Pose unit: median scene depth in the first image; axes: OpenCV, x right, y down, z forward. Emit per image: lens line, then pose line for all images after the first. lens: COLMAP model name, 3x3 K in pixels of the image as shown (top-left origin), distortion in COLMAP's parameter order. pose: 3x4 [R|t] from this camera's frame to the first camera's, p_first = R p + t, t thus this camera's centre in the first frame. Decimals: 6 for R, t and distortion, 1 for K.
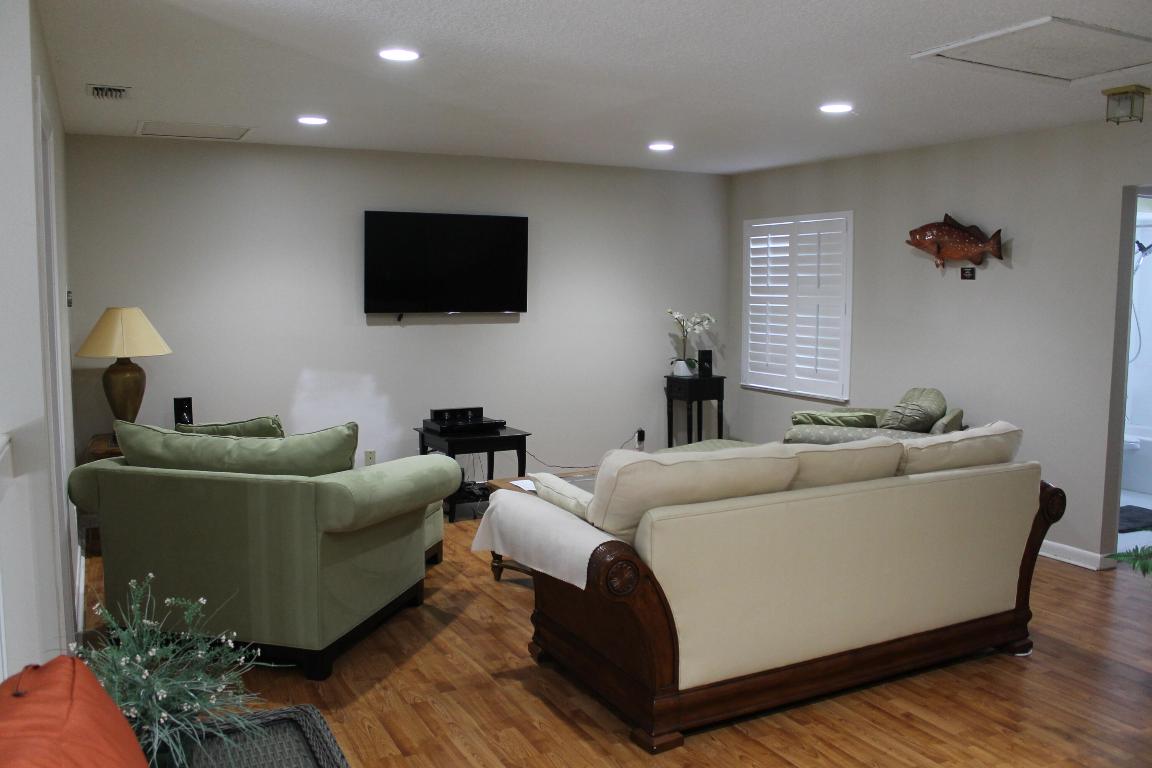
lens RADIAL K [[972.9, 0, 568.8], [0, 972.9, 384.3], [0, 0, 1]] dist [-0.163224, 0.160166]
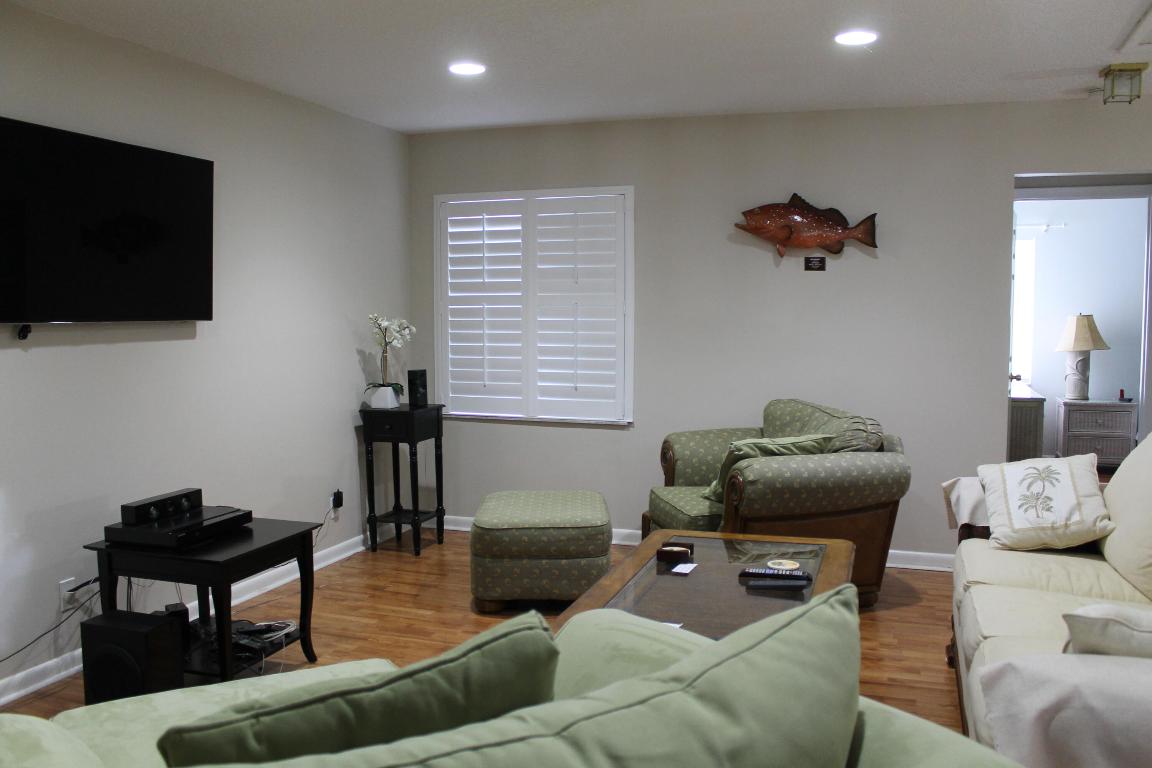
lens RADIAL K [[972.9, 0, 568.8], [0, 972.9, 384.3], [0, 0, 1]] dist [-0.163224, 0.160166]
pose [[0.728563, -0.057073, 0.682597, -0.287290], [0.069389, 0.997546, 0.009345, -0.025123], [-0.681455, 0.040556, 0.730735, 0.423469]]
